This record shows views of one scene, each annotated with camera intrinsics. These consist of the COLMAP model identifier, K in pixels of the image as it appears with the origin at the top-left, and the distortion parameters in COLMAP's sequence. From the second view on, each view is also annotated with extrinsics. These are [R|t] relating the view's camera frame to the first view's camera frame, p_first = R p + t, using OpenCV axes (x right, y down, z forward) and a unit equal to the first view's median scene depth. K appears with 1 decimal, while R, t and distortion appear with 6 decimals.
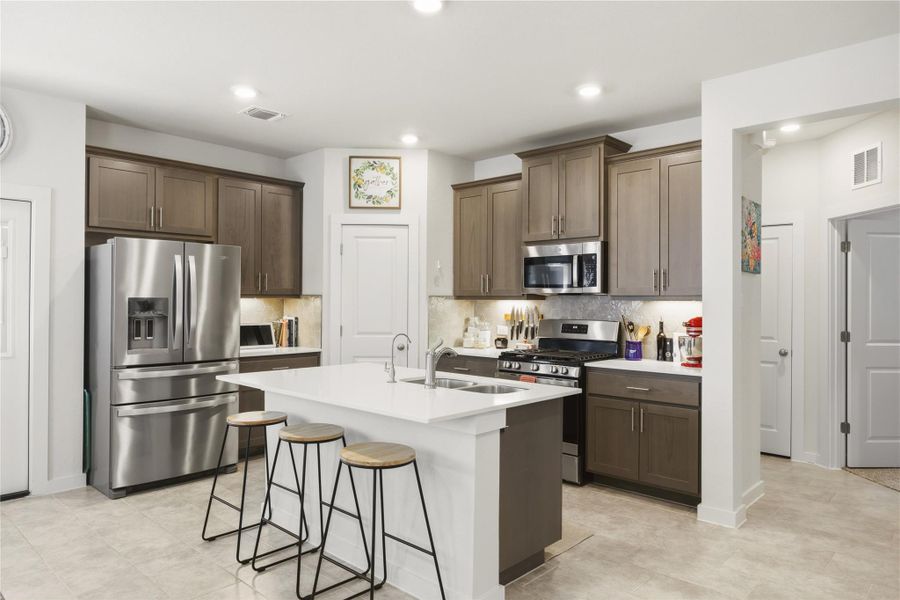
lens RADIAL K [[578.8, 0, 428.7], [0, 578.8, 298.4], [0, 0, 1]] dist [-0.011552, -0.000747]
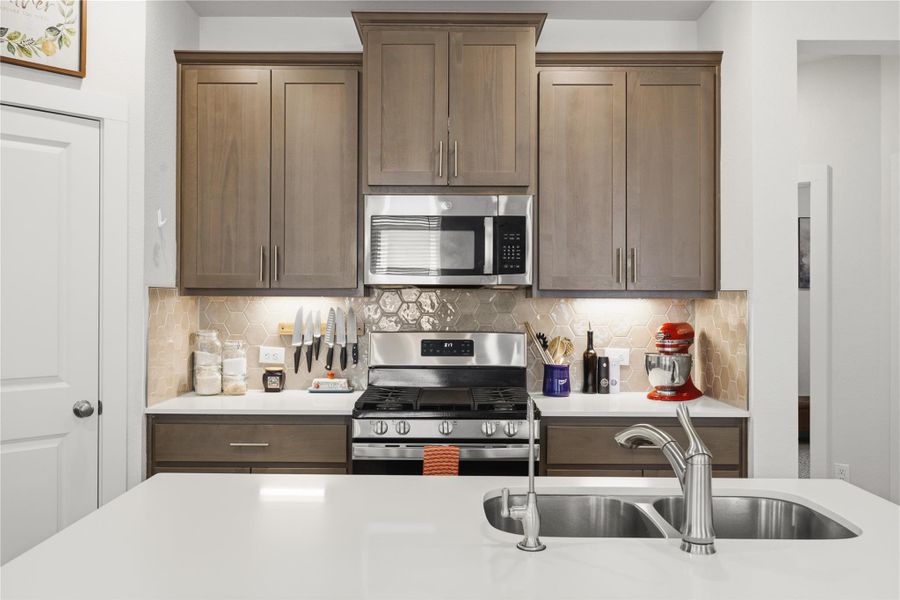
lens RADIAL K [[758.7, 0, 446.4], [0, 758.7, 297.1], [0, 0, 1]] dist [-0.008570, 0.004278]
pose [[0.720461, -0.001578, 0.693494, -0.252640], [-0.004720, 0.999963, 0.007179, -0.002181], [-0.693480, -0.008445, 0.720427, 0.452106]]
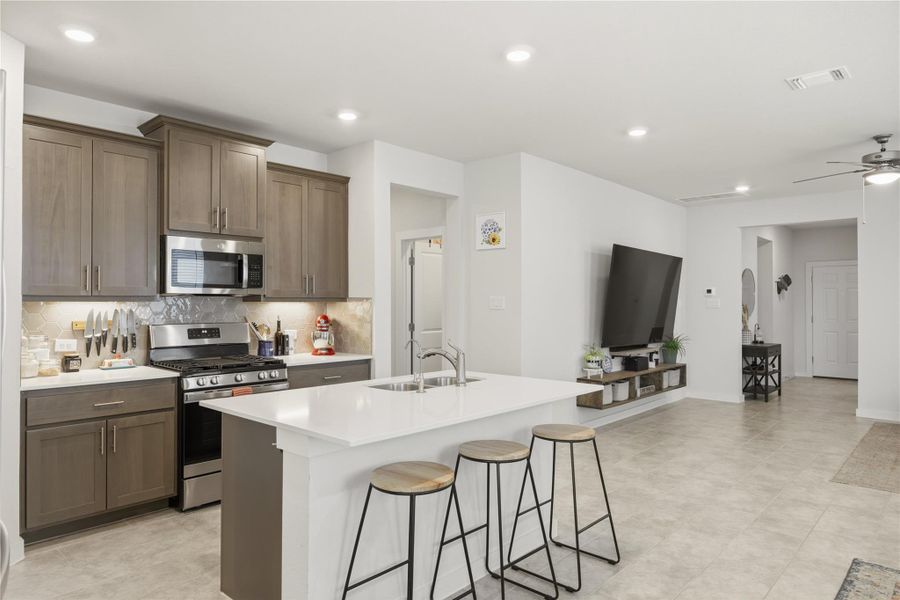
lens RADIAL K [[578.8, 0, 450.0], [0, 578.8, 304.0], [0, 0, 1]] dist [-0.011552, -0.000747]
pose [[-0.039207, -0.007711, 0.999201, -0.638298], [-0.005035, 0.999959, 0.007520, -0.001859], [-0.999218, -0.004736, -0.039245, 0.631030]]
